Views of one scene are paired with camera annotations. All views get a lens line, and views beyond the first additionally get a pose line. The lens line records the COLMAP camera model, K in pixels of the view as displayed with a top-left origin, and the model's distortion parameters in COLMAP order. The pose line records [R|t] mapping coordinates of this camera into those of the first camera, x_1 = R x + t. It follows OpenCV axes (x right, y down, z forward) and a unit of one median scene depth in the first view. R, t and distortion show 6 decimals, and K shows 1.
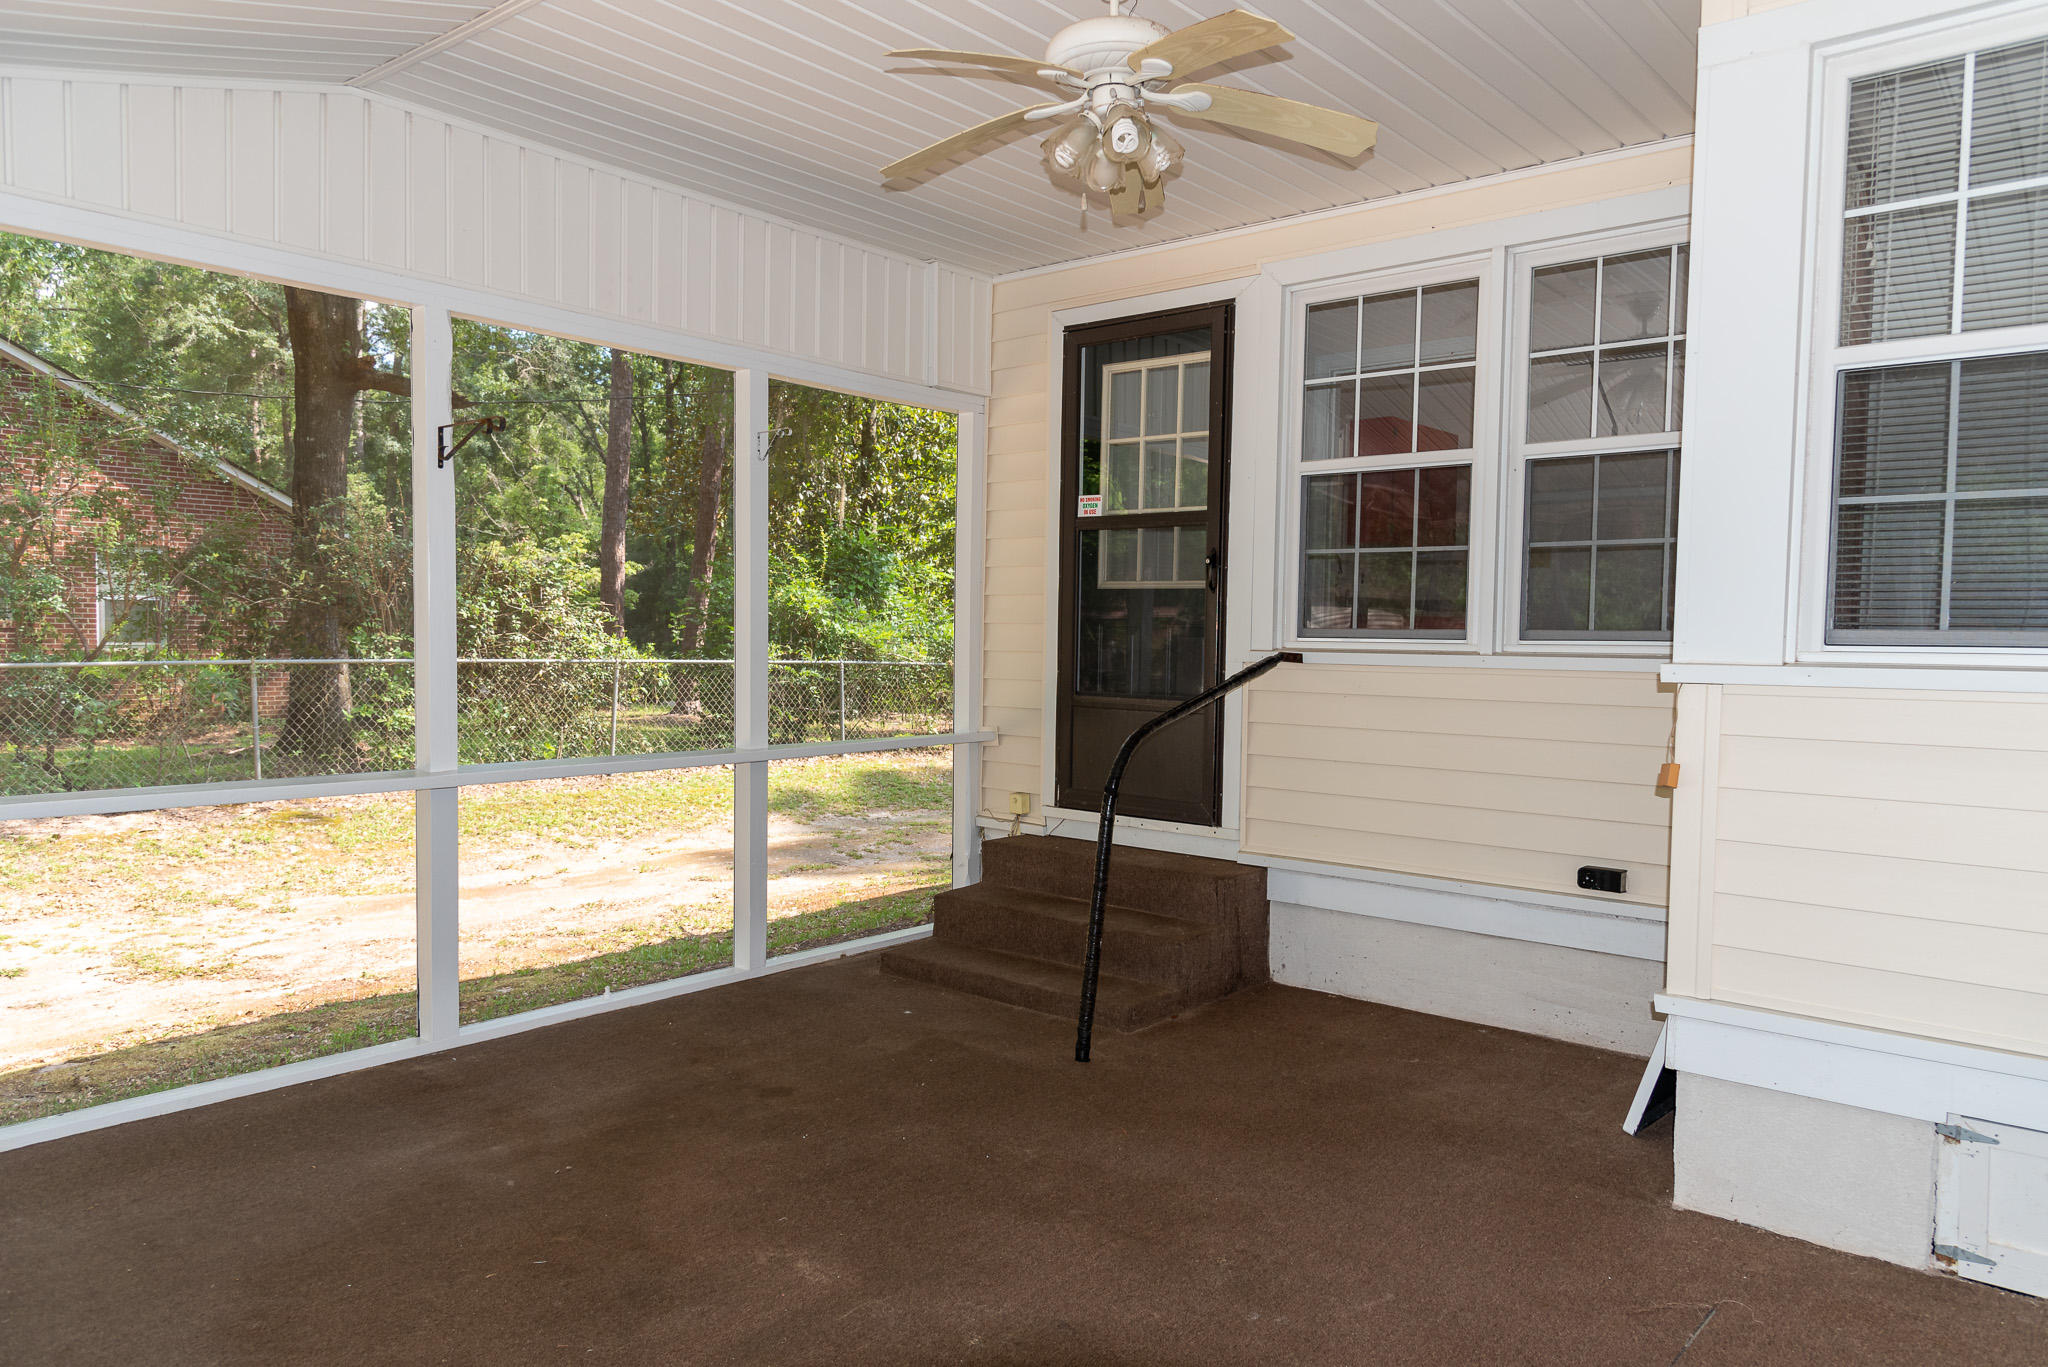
lens RADIAL K [[1389.6, 0, 1023.7], [0, 1389.6, 688.6], [0, 0, 1]] dist [-0.010196, 0.002653]
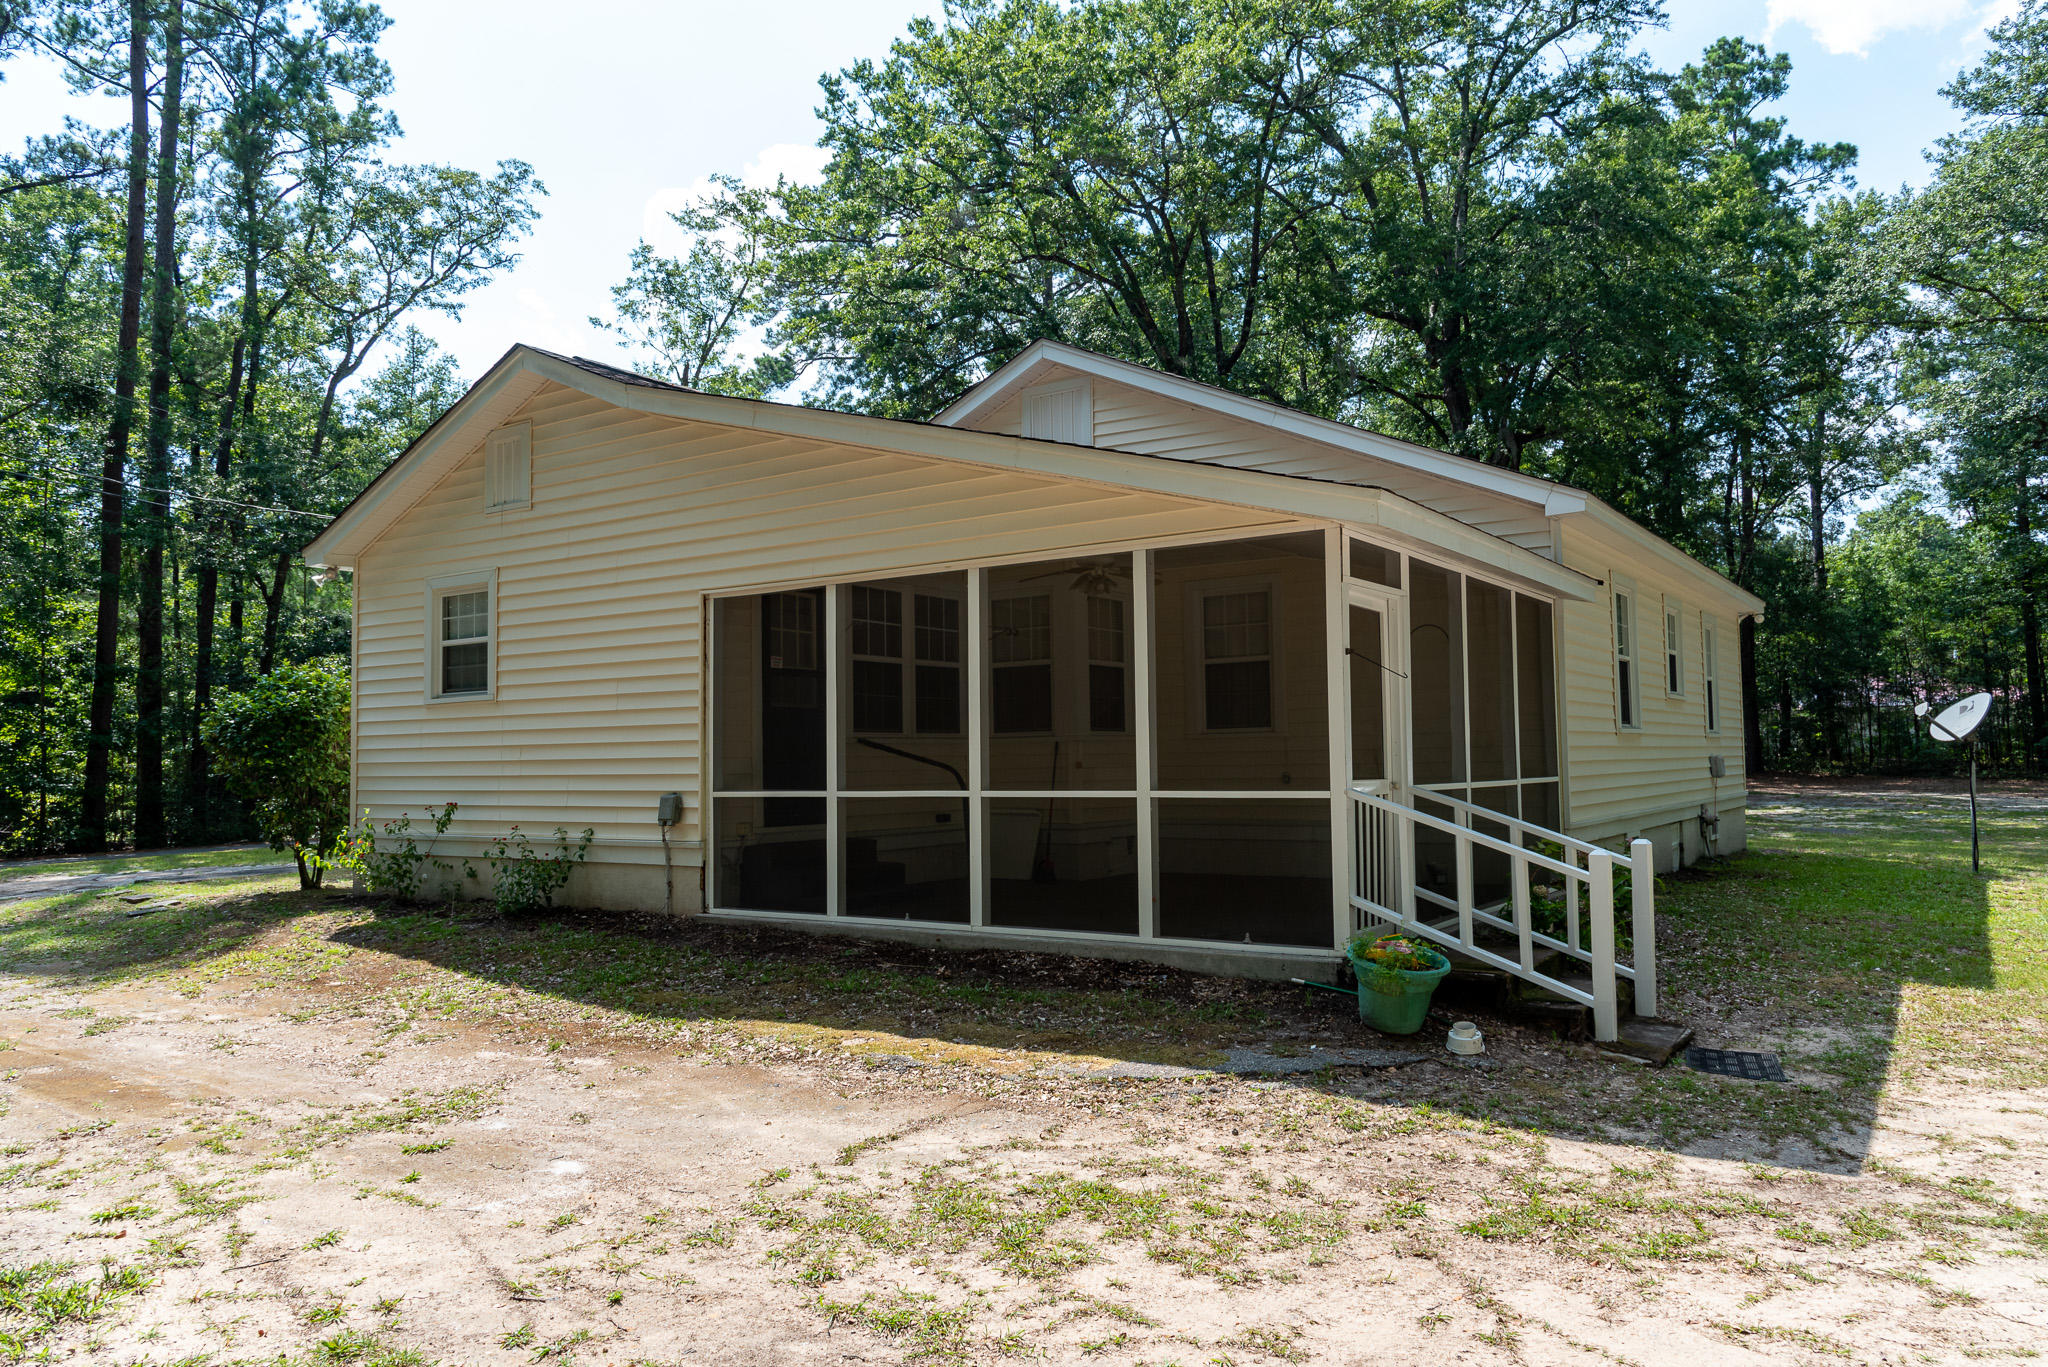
lens RADIAL K [[1389.6, 0, 1024.2], [0, 1389.6, 683.7], [0, 0, 1]] dist [-0.010196, 0.002653]
pose [[-0.113480, 0.040951, 0.992696, -2.007164], [0.043843, 0.998383, -0.036174, -0.022658], [-0.992572, 0.039418, -0.115092, 0.966954]]
